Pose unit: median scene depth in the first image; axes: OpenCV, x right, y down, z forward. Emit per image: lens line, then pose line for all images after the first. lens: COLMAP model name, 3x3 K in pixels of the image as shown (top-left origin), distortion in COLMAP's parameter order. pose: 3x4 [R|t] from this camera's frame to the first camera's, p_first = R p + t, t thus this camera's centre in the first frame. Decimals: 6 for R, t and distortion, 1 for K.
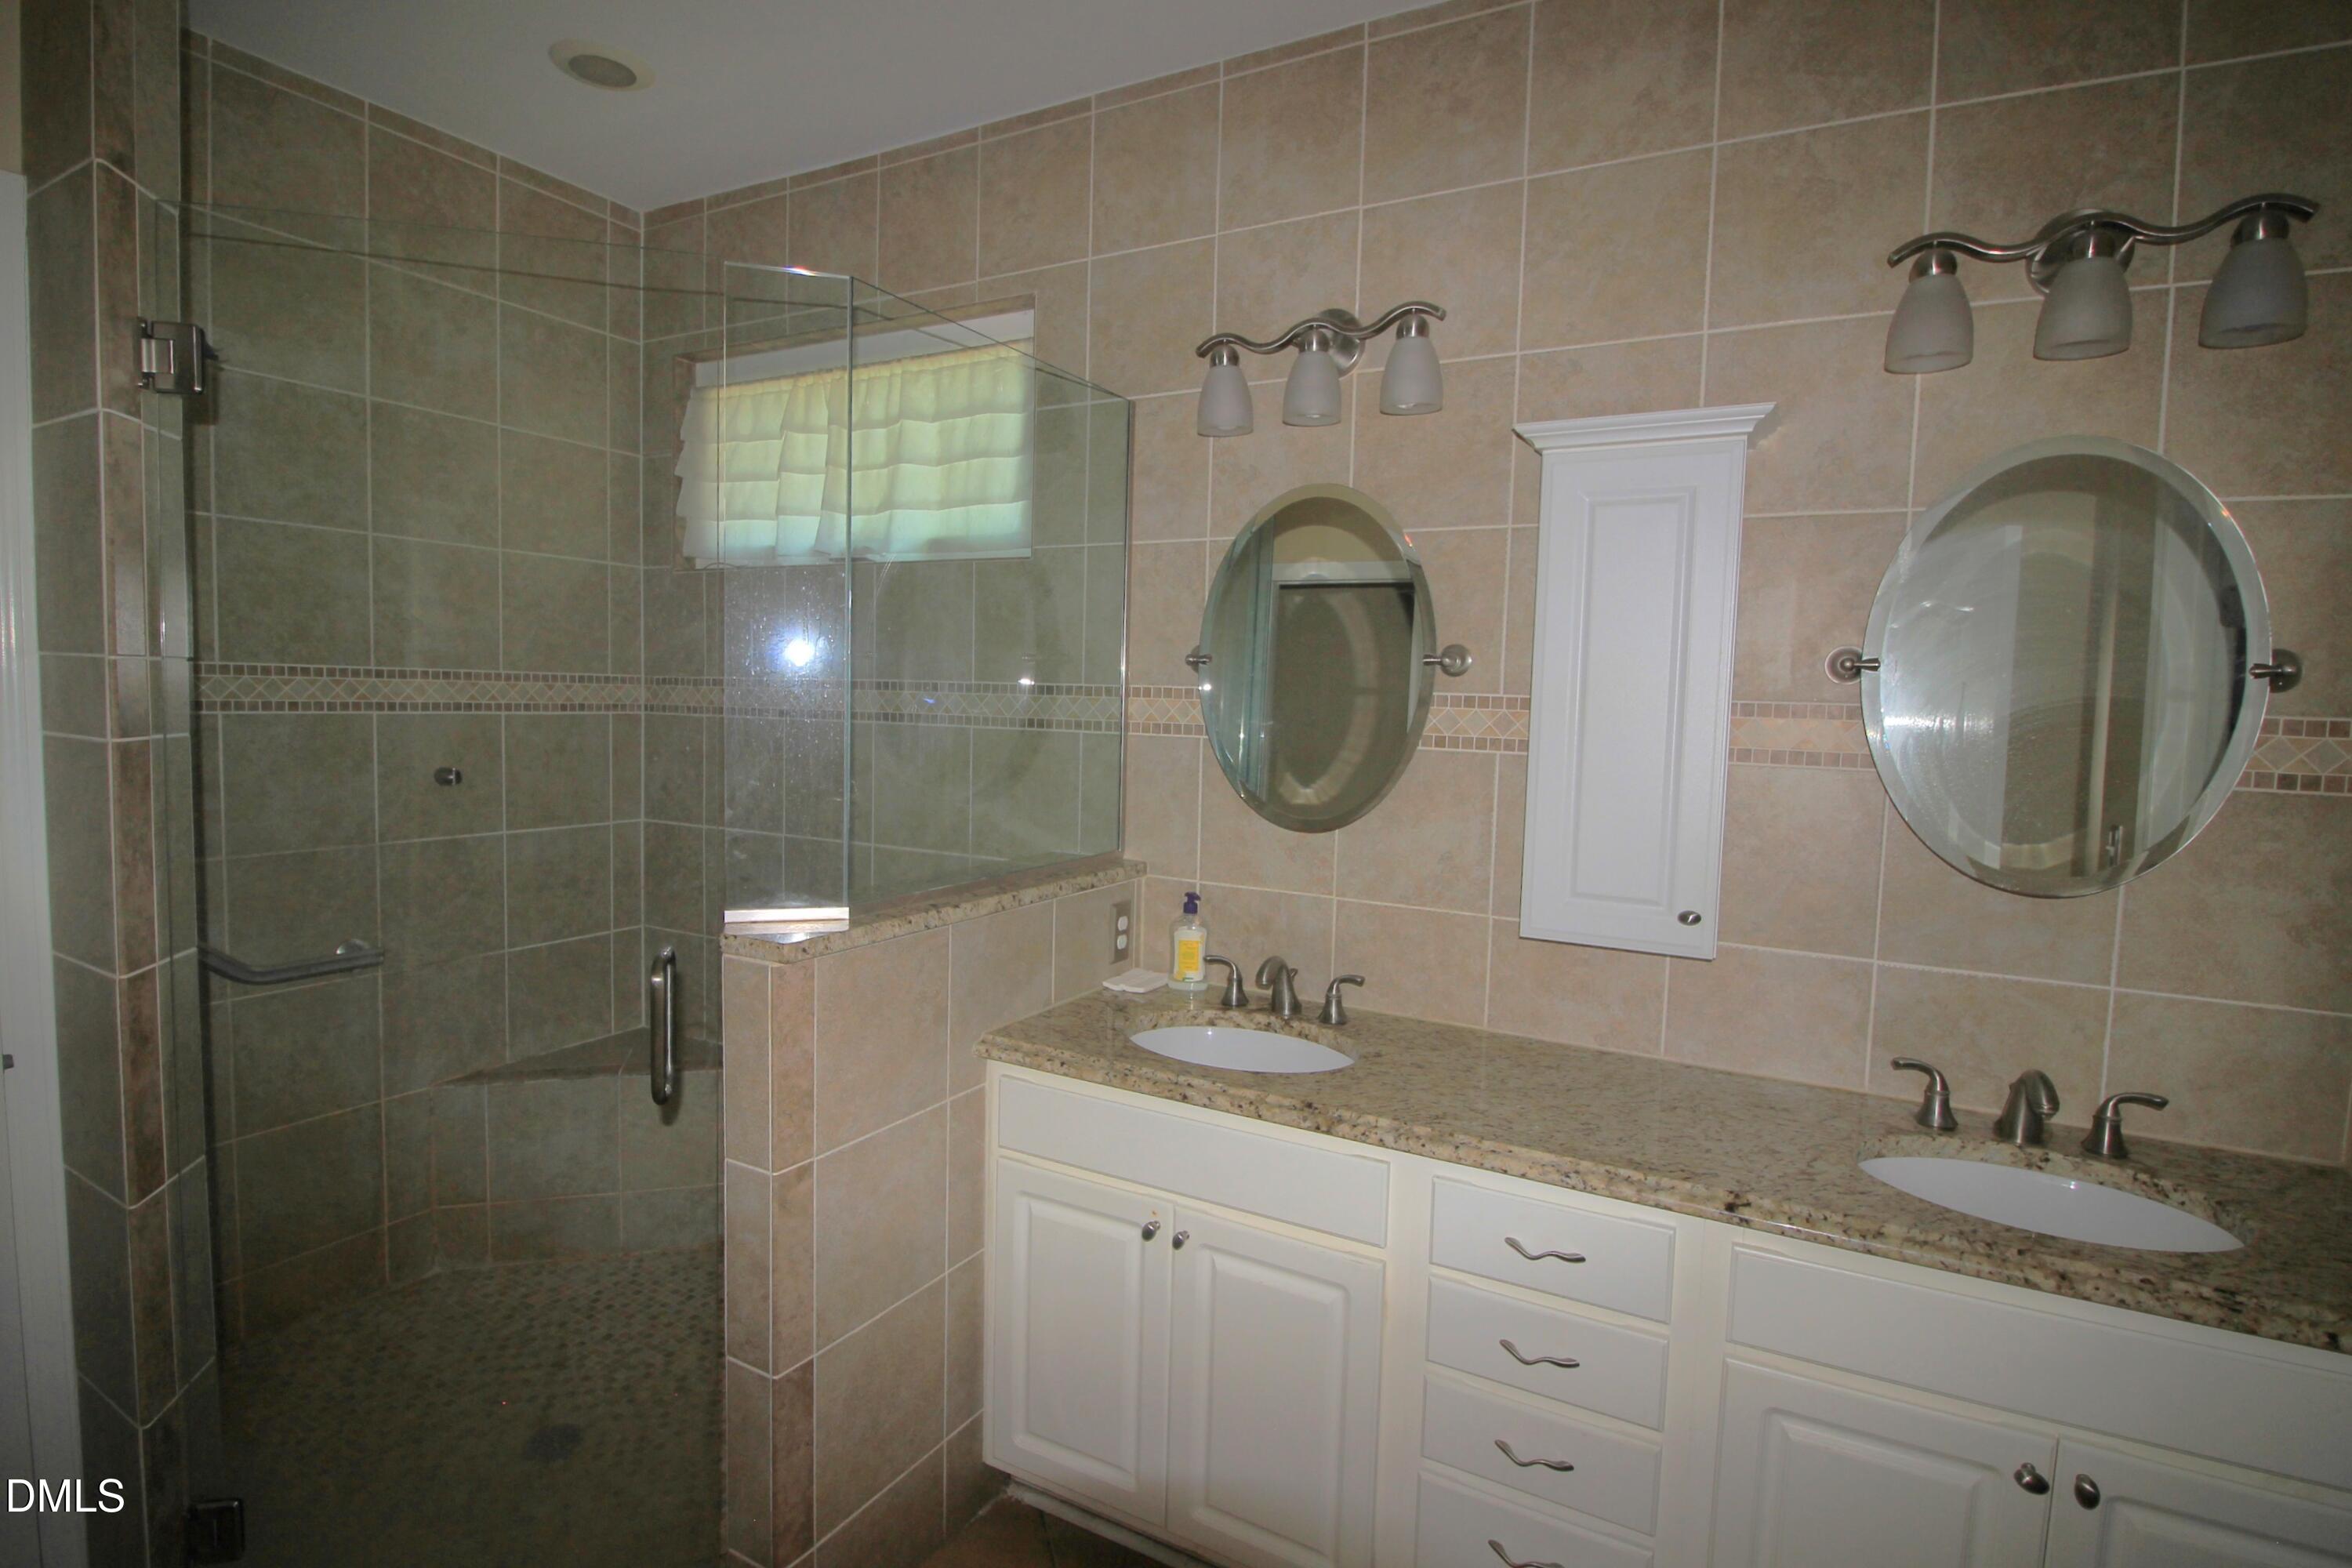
lens RADIAL K [[1148.9, 0, 1176.0], [0, 1148.9, 784.0], [0, 0, 1]] dist [0.002123, -0.015111]
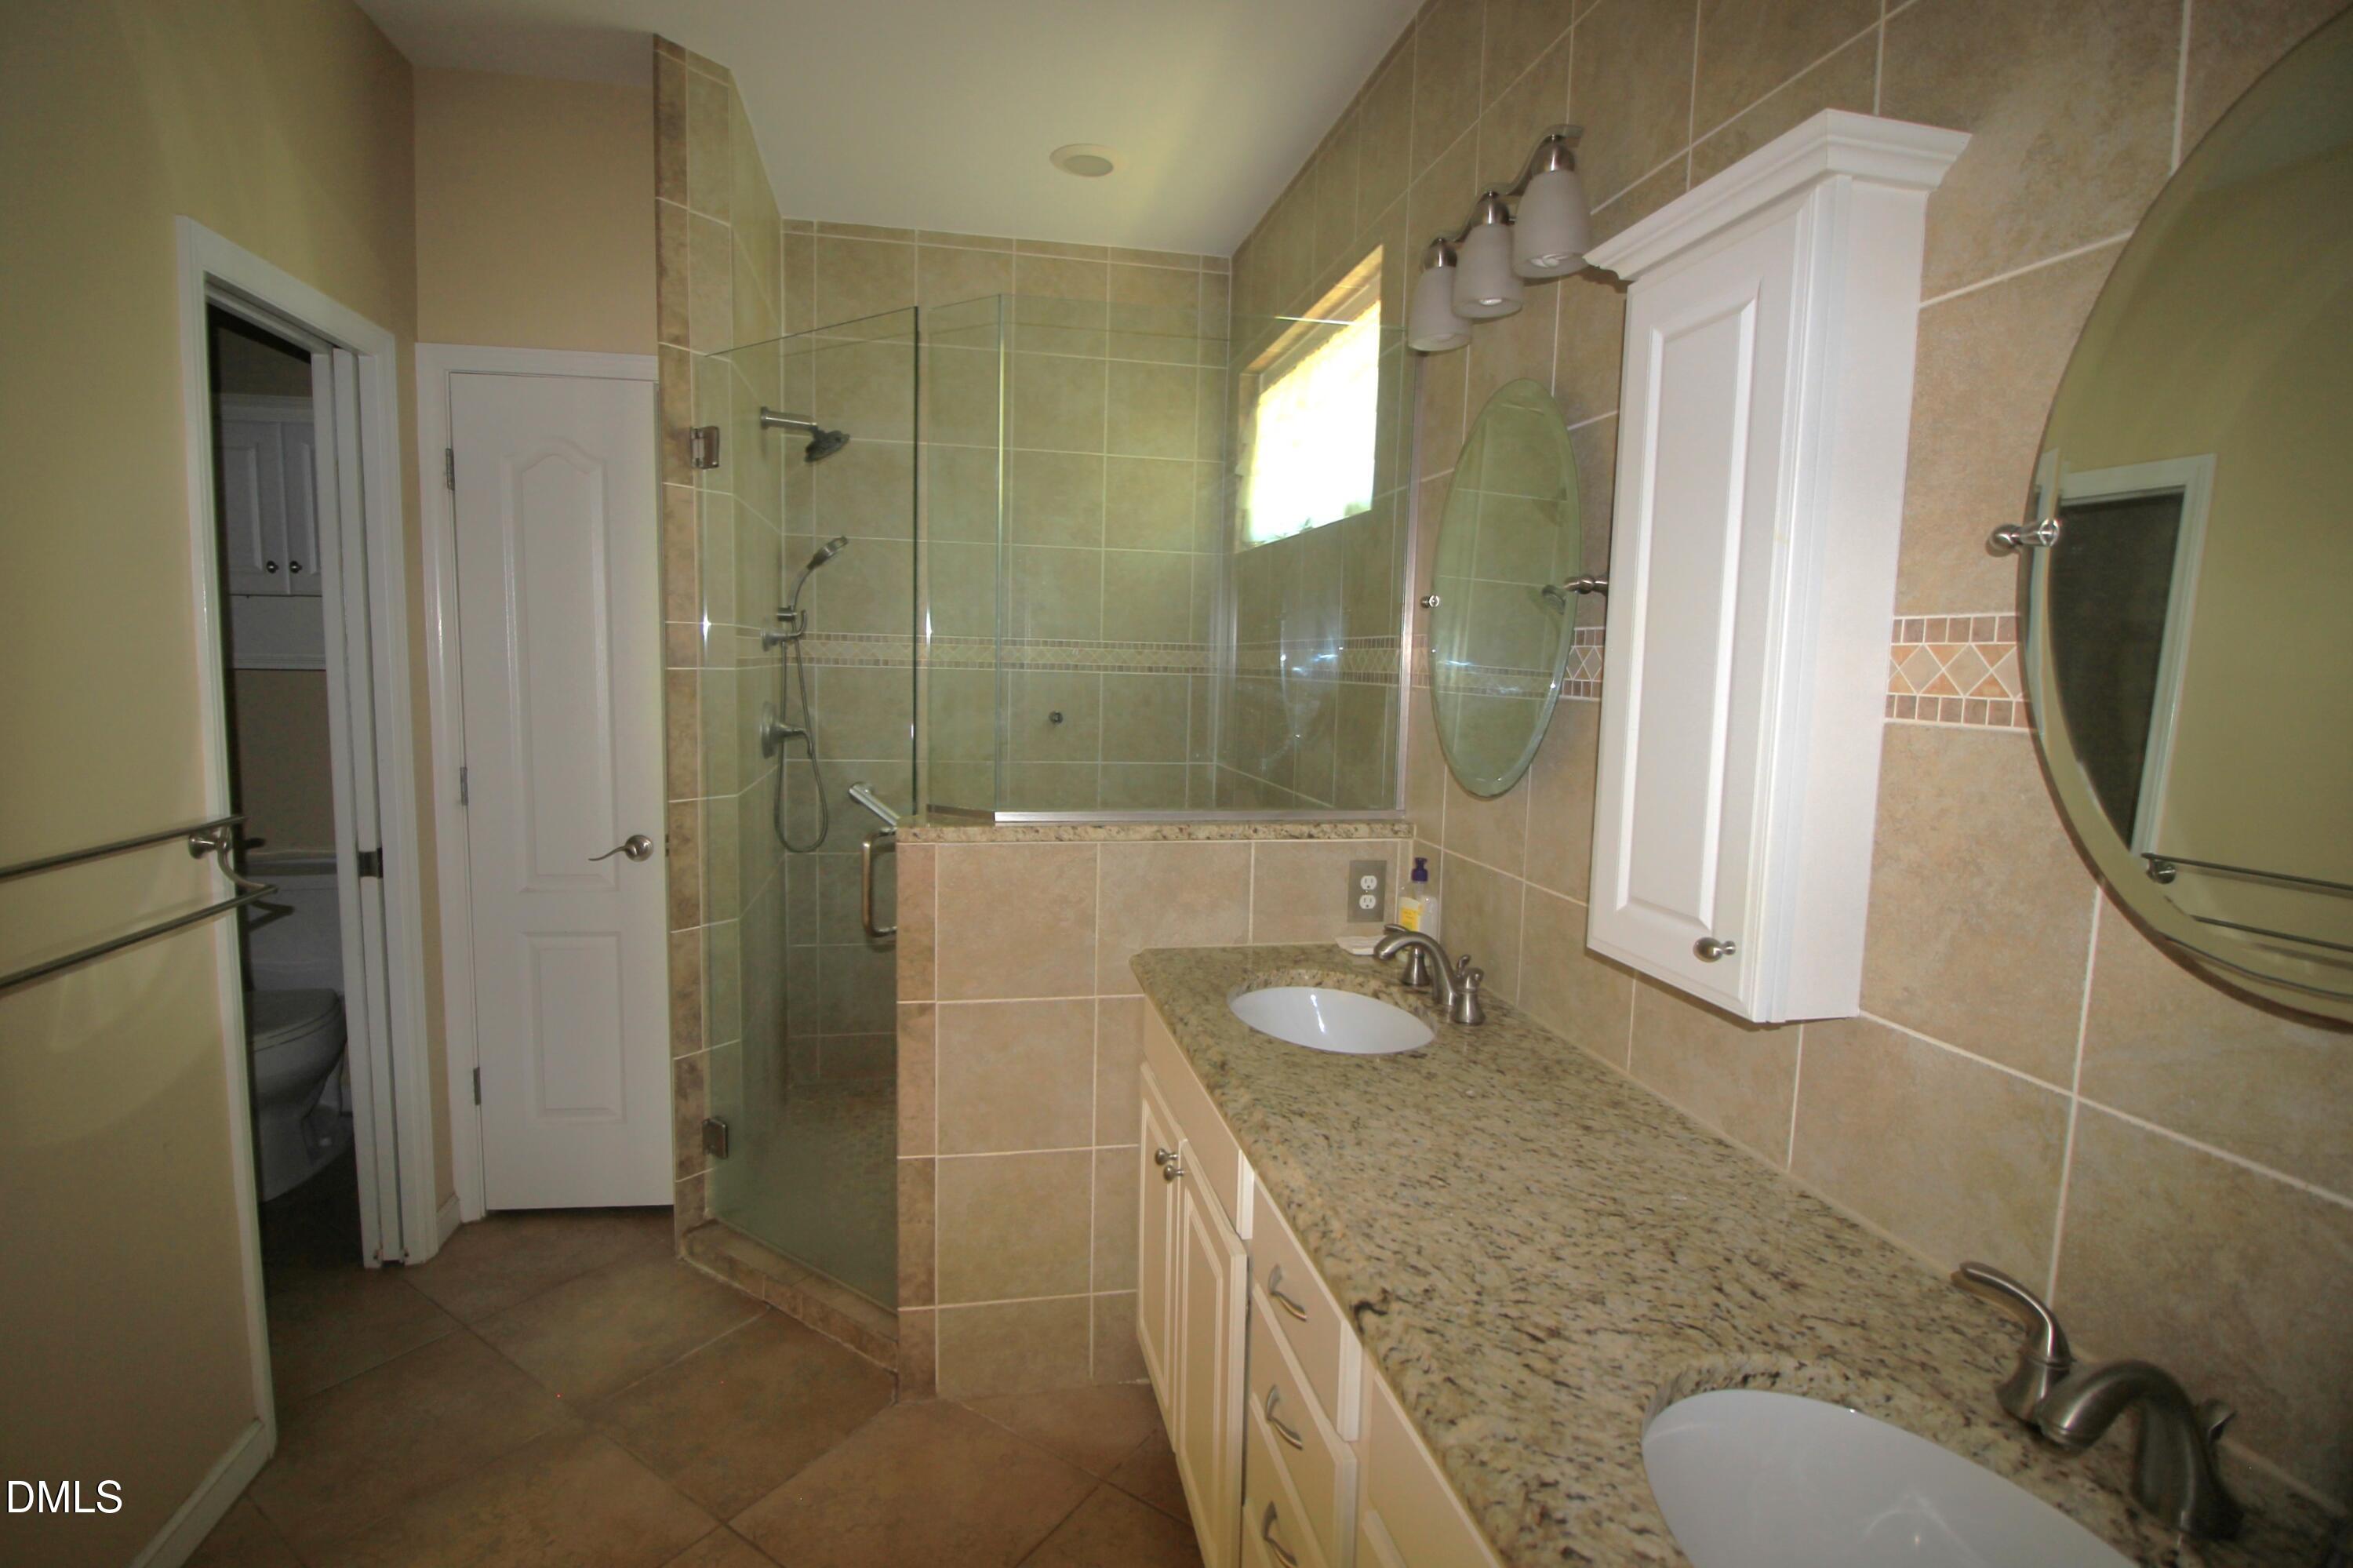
lens RADIAL K [[1112.4, 0, 1176.5], [0, 1112.4, 784.0], [0, 0, 1]] dist [-0.003939, -0.014546]
pose [[0.656141, 0.071931, -0.751202, 0.678082], [-0.065039, 0.997133, 0.038671, 0.017258], [0.751830, 0.023484, 0.658939, 0.333998]]
